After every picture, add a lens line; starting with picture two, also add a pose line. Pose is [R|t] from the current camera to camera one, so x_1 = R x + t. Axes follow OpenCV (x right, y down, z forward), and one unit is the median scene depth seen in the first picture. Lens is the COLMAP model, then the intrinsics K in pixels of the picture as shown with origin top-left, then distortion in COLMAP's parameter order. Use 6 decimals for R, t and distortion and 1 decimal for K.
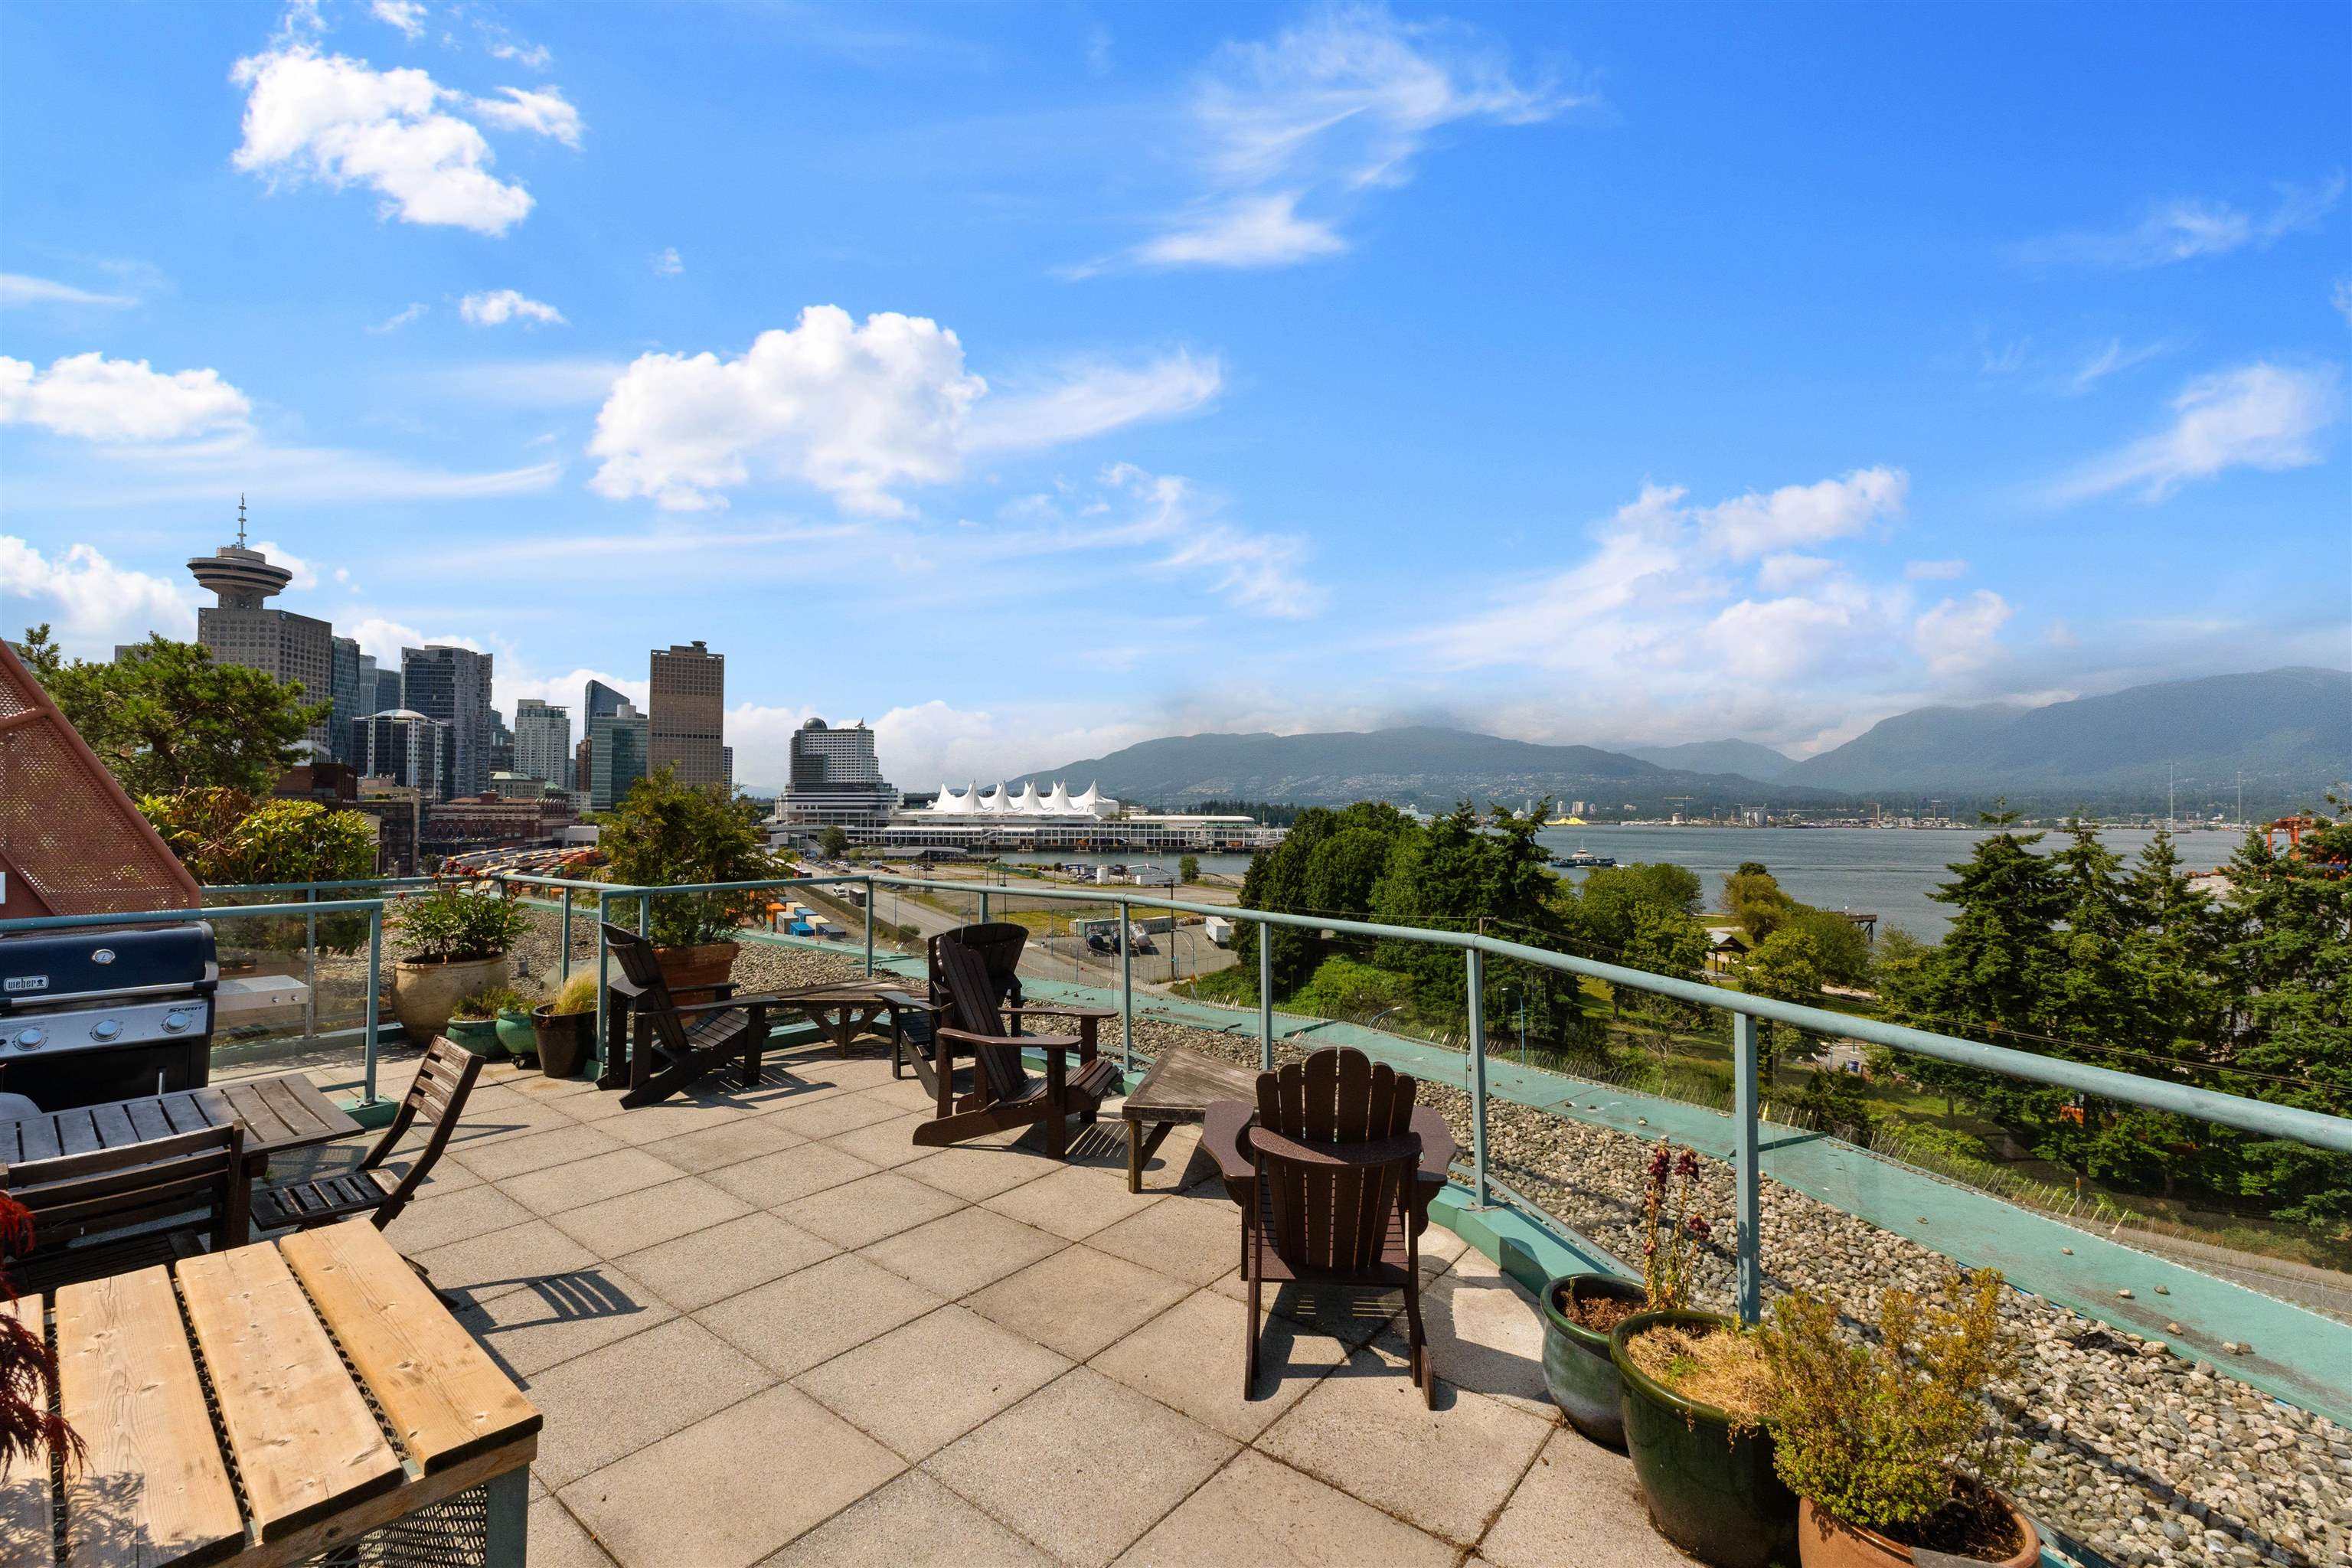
lens RADIAL K [[993.5, 0, 1176.0], [0, 993.5, 784.0], [0, 0, 1]] dist [0.004552, 0.001051]
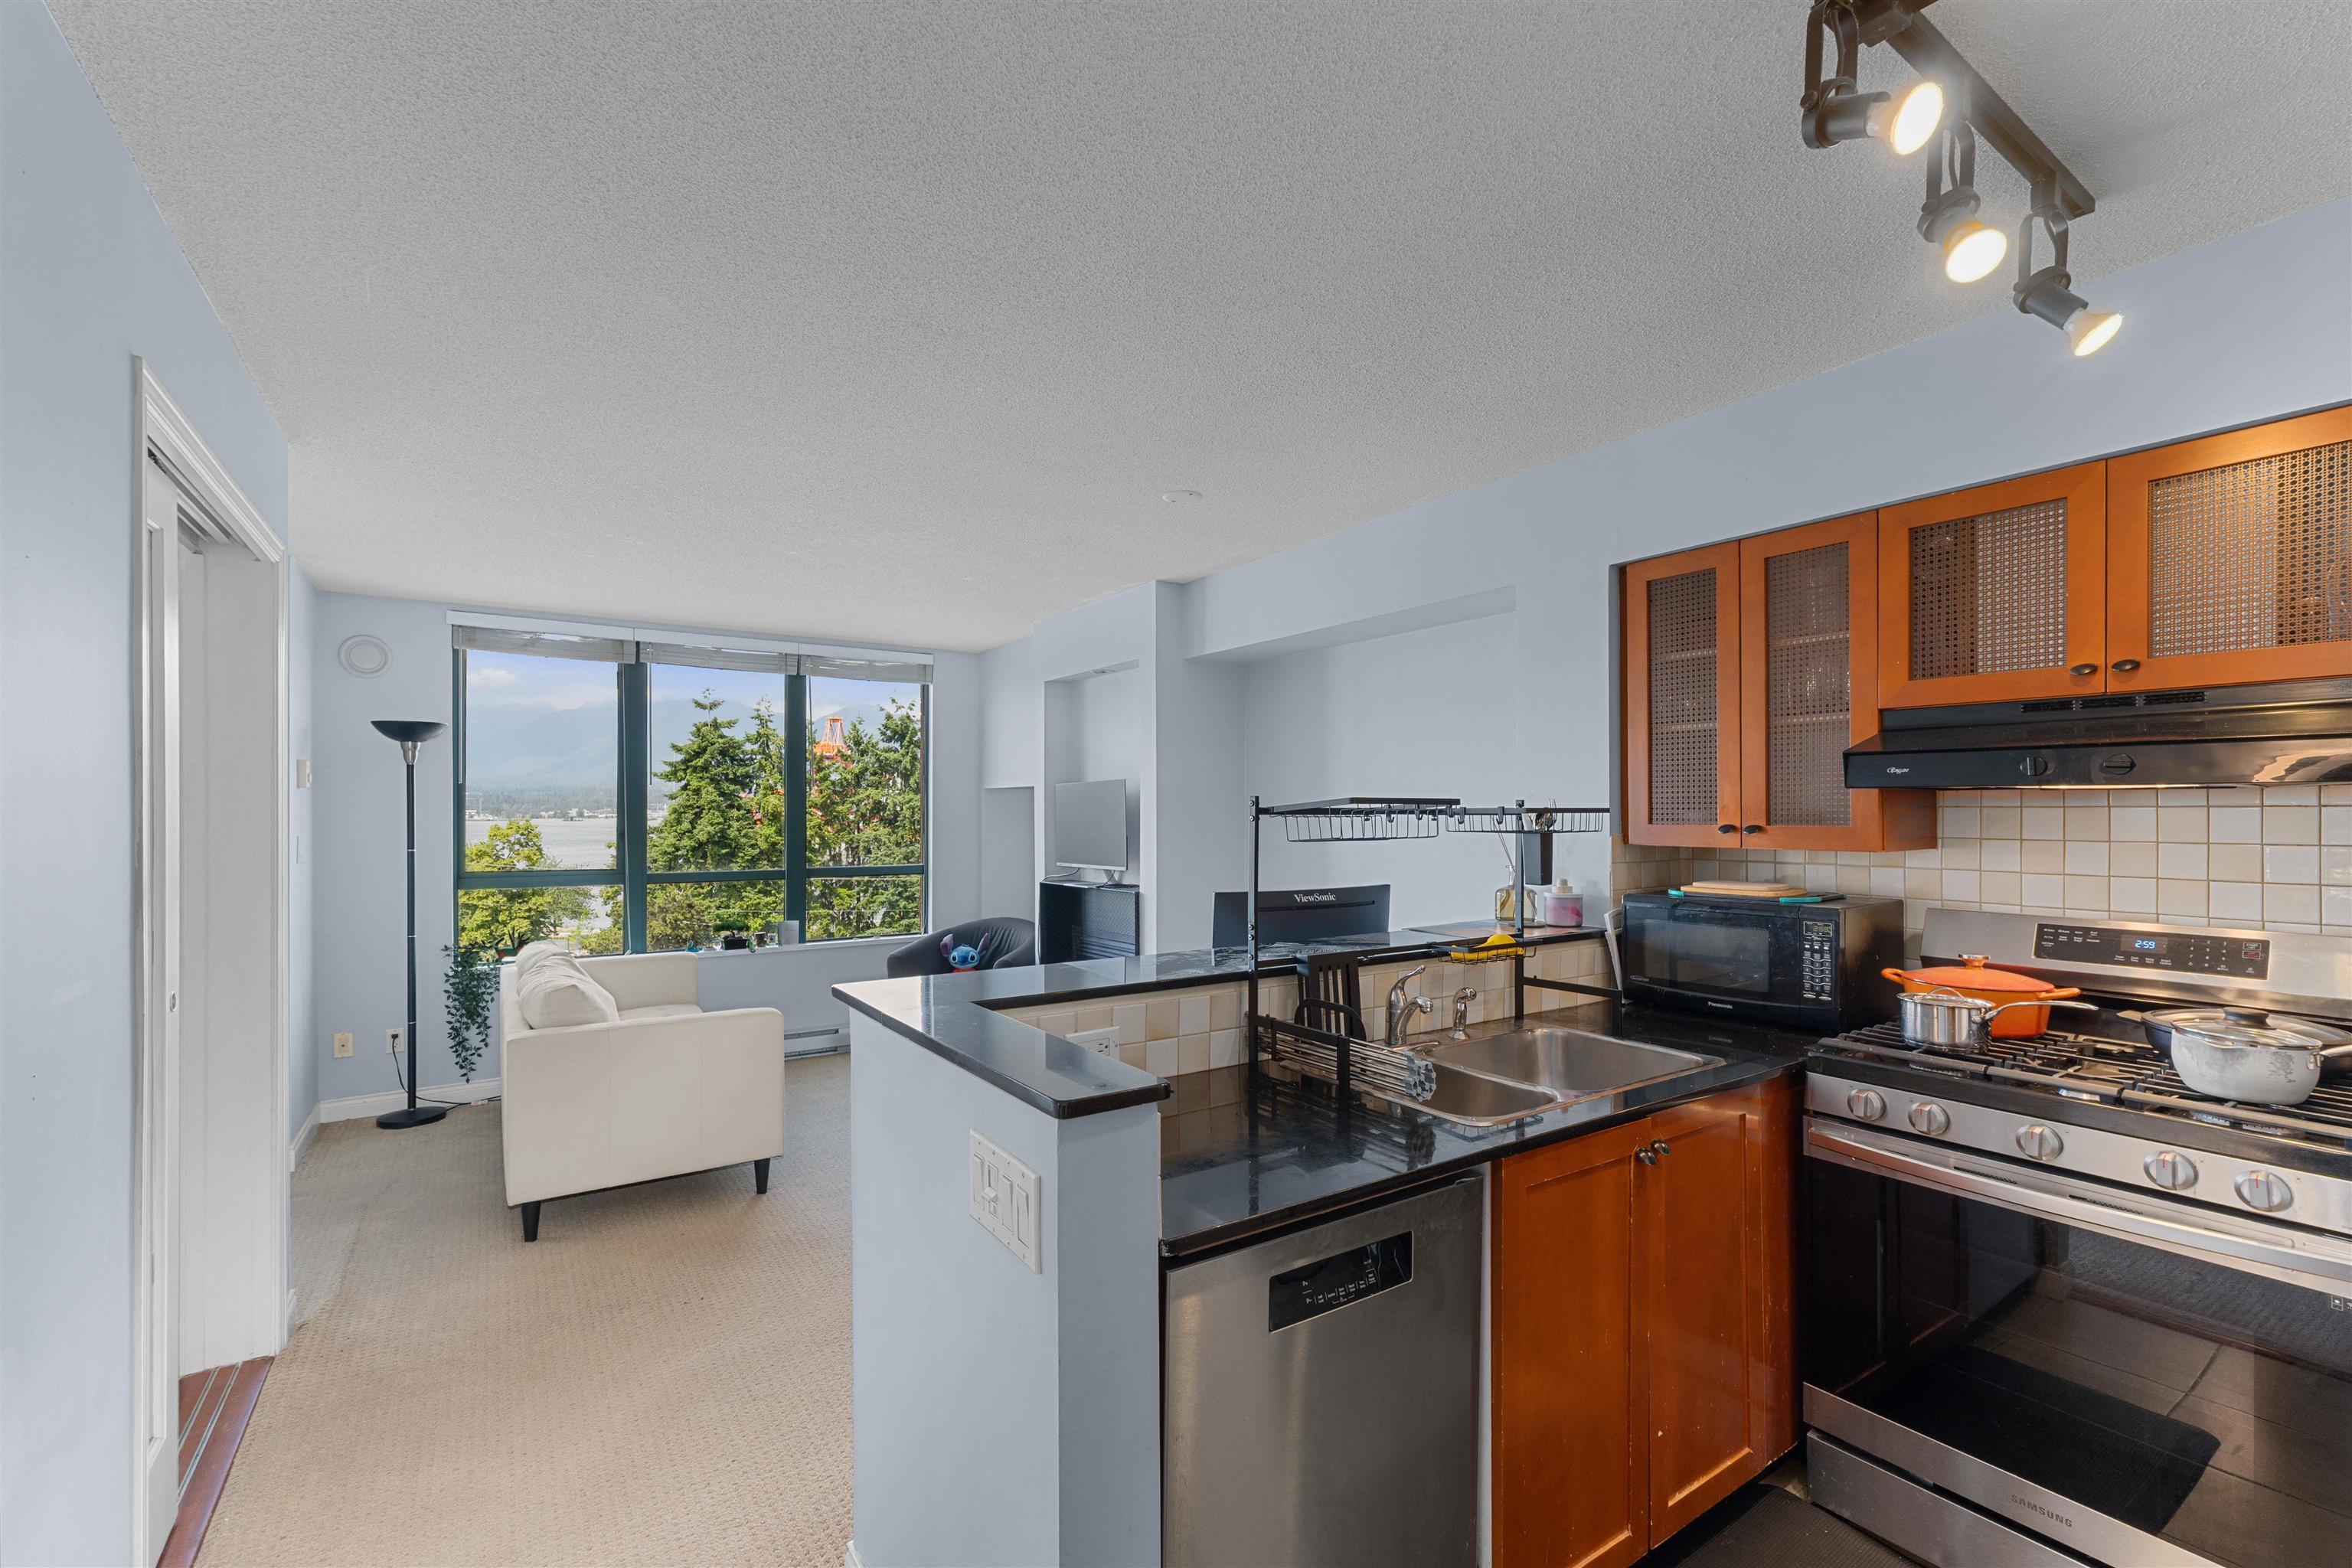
lens RADIAL K [[1004.5, 0, 1176.7], [0, 1004.5, 811.6], [0, 0, 1]] dist [0.009796, 0.000100]
pose [[0.297234, -0.006992, 0.954779, -0.142913], [-0.024439, 0.999590, 0.014928, 0.128872], [-0.954492, -0.027771, 0.296941, 0.119673]]
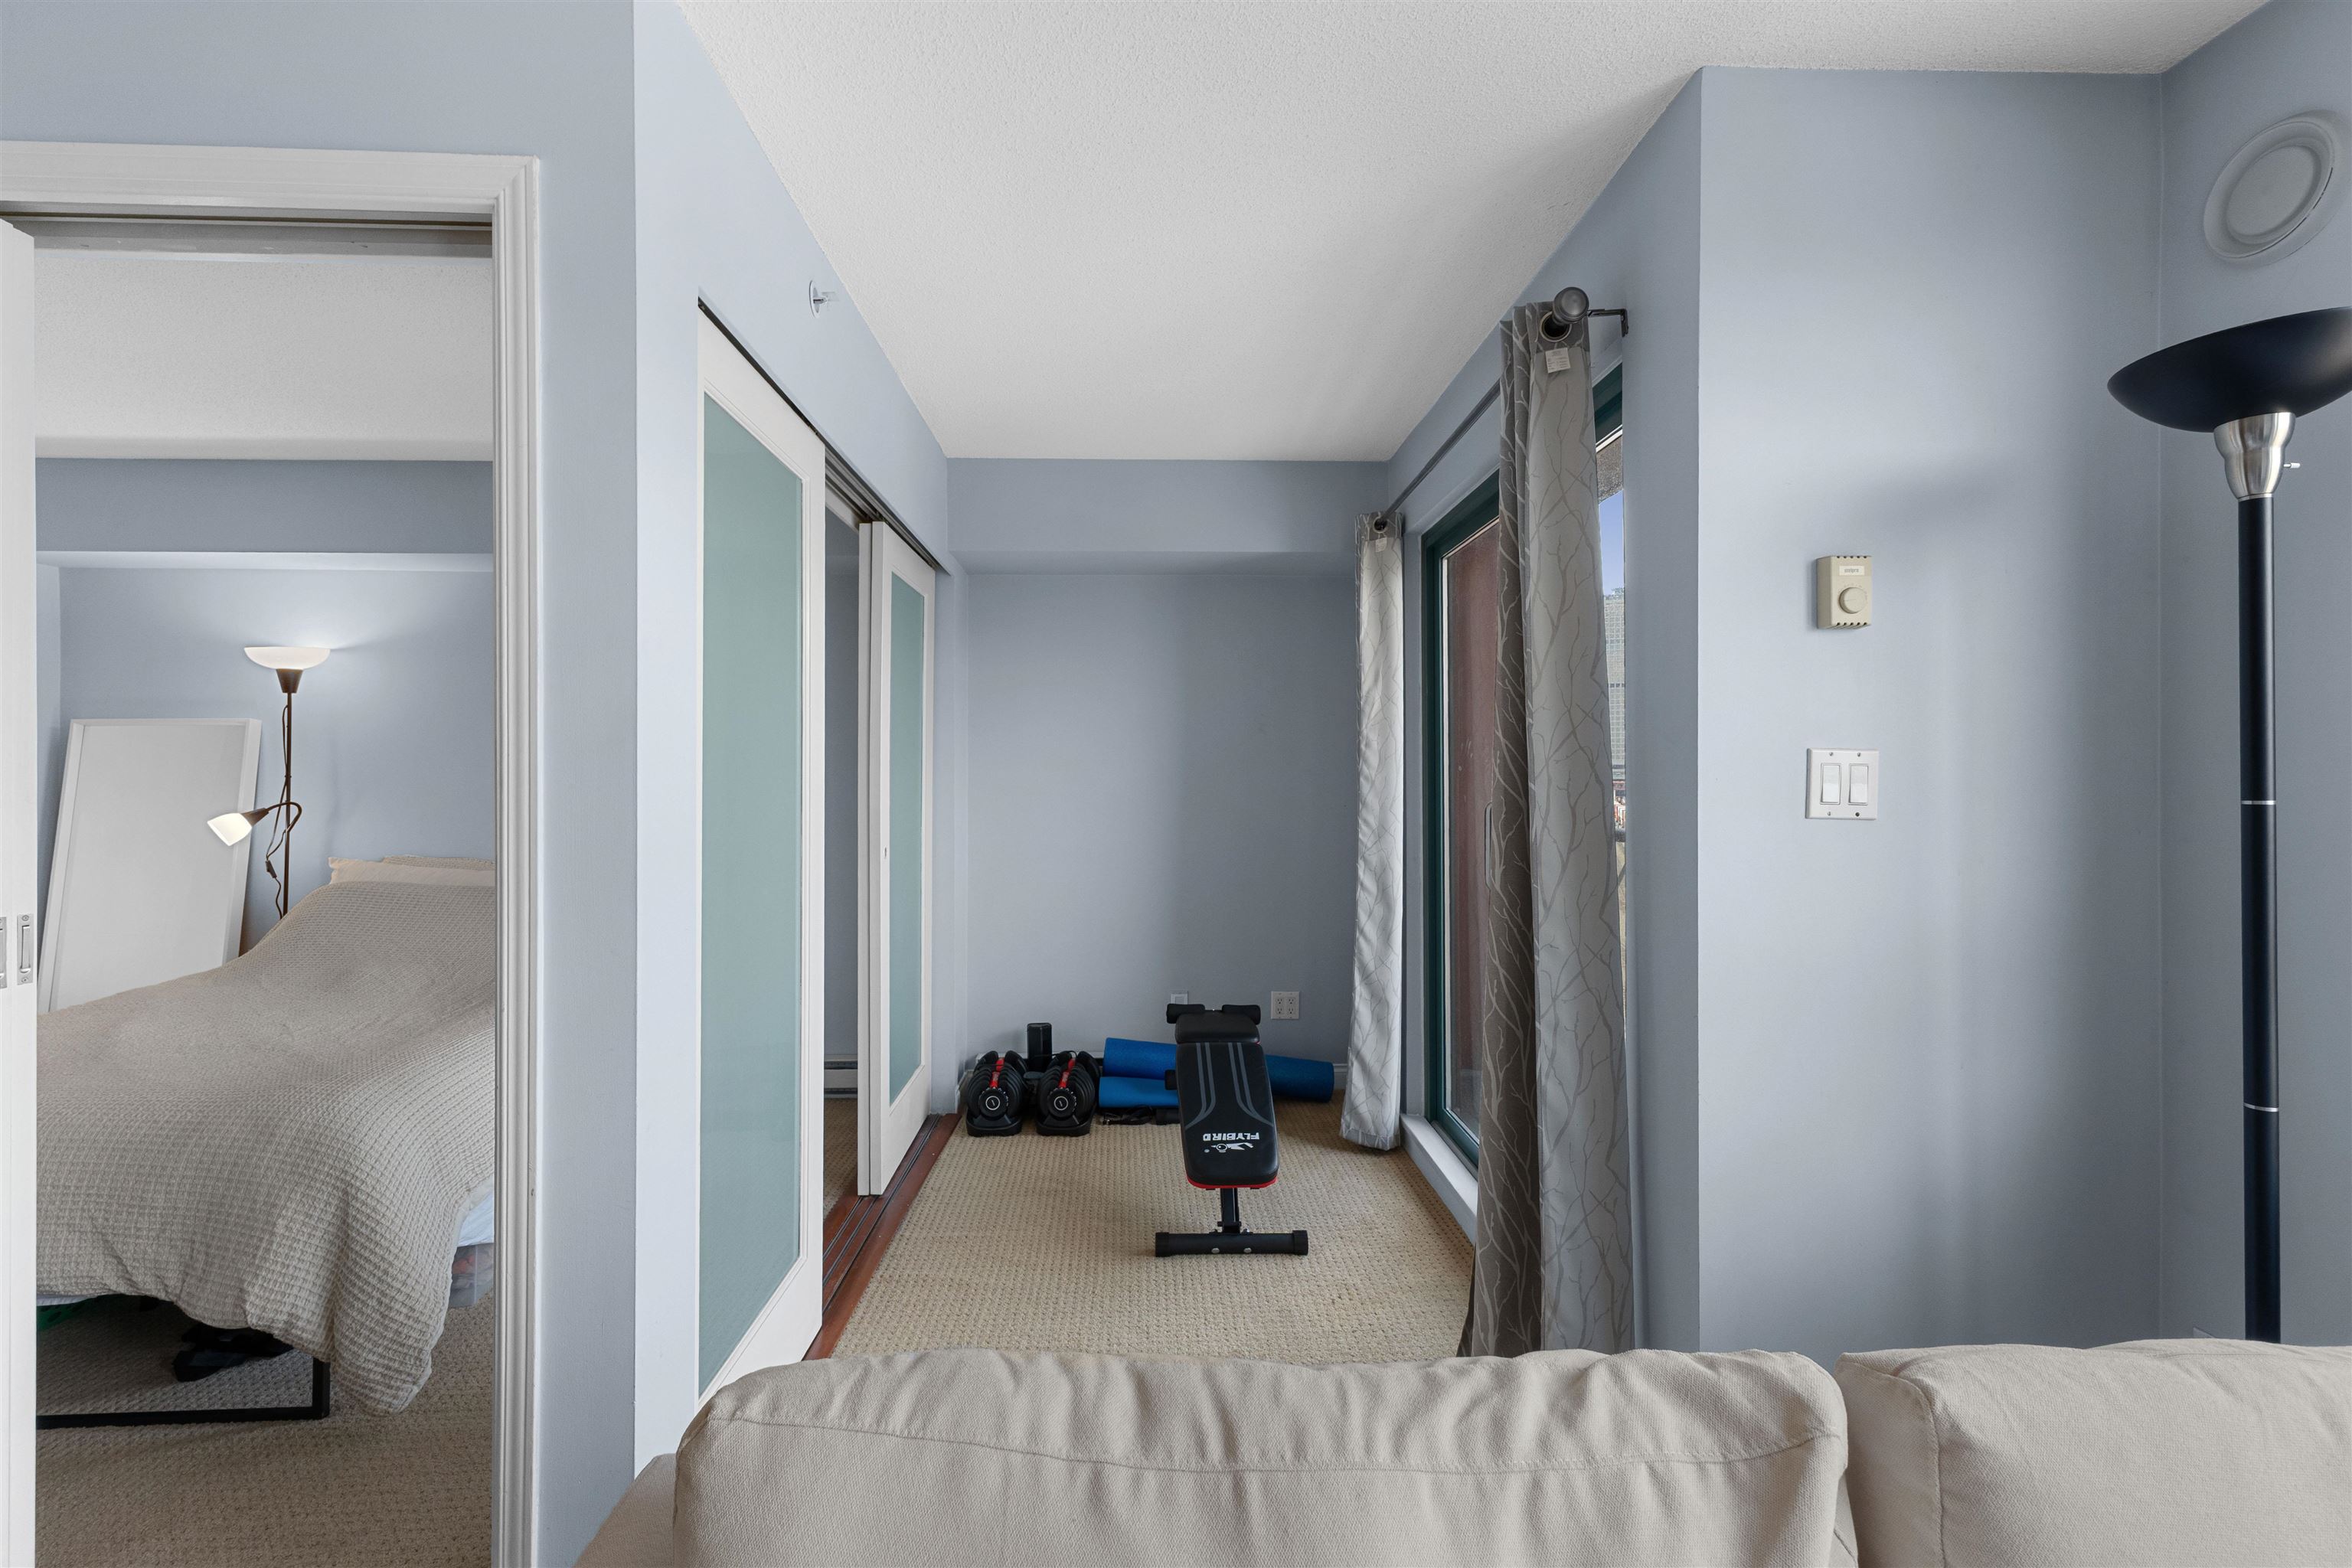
lens RADIAL K [[1022.7, 0, 1180.6], [0, 1022.7, 774.4], [0, 0, 1]] dist [0.004102, 0.000365]
pose [[0.657116, -0.006722, -0.753759, -0.091403], [0.027870, 0.999493, 0.015383, 0.132367], [0.753274, -0.031116, 0.656970, 0.161102]]
